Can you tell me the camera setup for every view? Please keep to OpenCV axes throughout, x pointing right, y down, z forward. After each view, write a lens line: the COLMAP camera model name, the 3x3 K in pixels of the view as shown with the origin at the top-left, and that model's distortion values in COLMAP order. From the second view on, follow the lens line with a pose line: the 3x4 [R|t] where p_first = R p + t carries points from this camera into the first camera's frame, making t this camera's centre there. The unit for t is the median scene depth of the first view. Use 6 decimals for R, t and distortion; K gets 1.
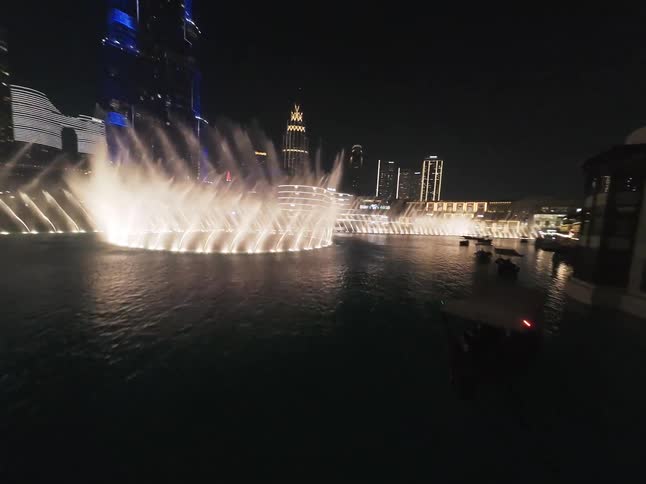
lens RADIAL K [[236.2, 0, 325.1], [0, 236.2, 242.1], [0, 0, 1]] dist [0.001401, 0.000121]
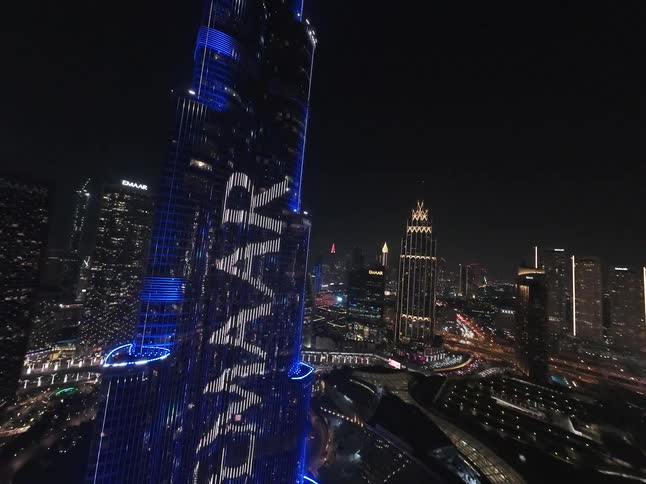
lens RADIAL K [[218.0, 0, 323.4], [0, 218.0, 242.4], [0, 0, 1]] dist [-0.000732, 0.000016]
pose [[0.910499, -0.013744, -0.413284, -0.113992], [-0.073513, 0.978147, -0.194484, -0.276061], [0.406925, 0.207459, 0.889591, 0.236416]]
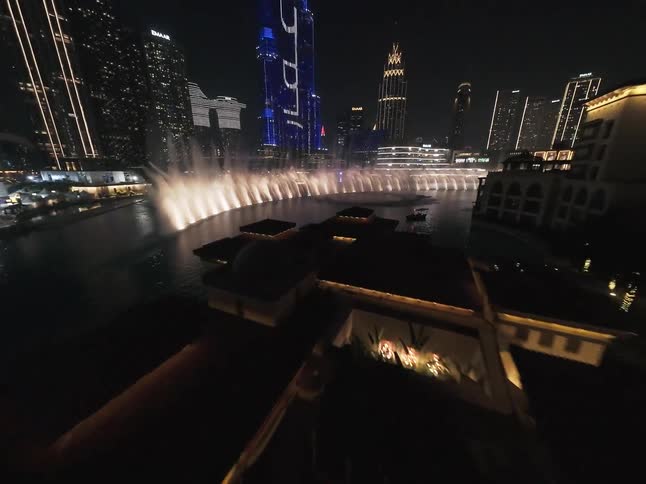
lens RADIAL K [[236.2, 0, 324.8], [0, 236.2, 239.2], [0, 0, 1]] dist [0.001401, 0.000121]
pose [[0.928360, 0.053647, -0.367790, 0.004718], [0.014355, 0.983615, 0.179707, -0.001949], [0.371405, -0.172112, 0.912379, -0.075842]]
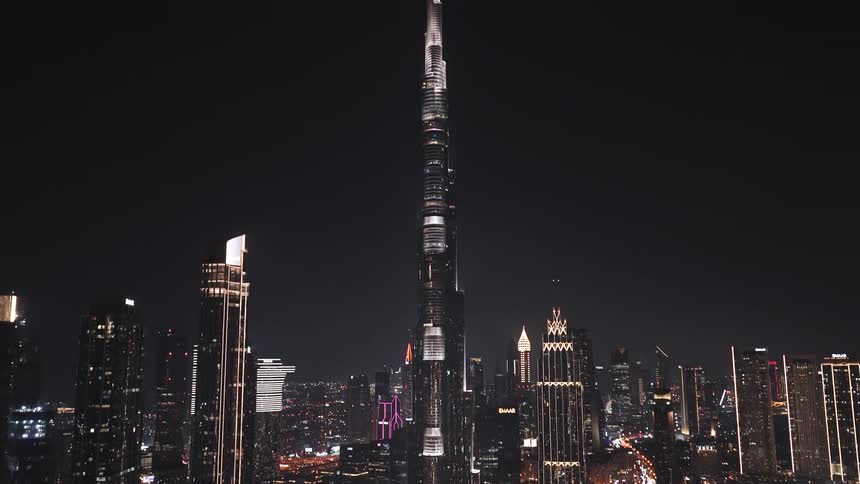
lens RADIAL K [[726.6, 0, 430.5], [0, 726.6, 243.2], [0, 0, 1]] dist [-0.003817, -0.002564]
pose [[0.955936, -0.105844, -0.273829, 0.101856], [0.027272, 0.960729, -0.276146, -0.234907], [0.292304, 0.256510, 0.921282, -0.861128]]
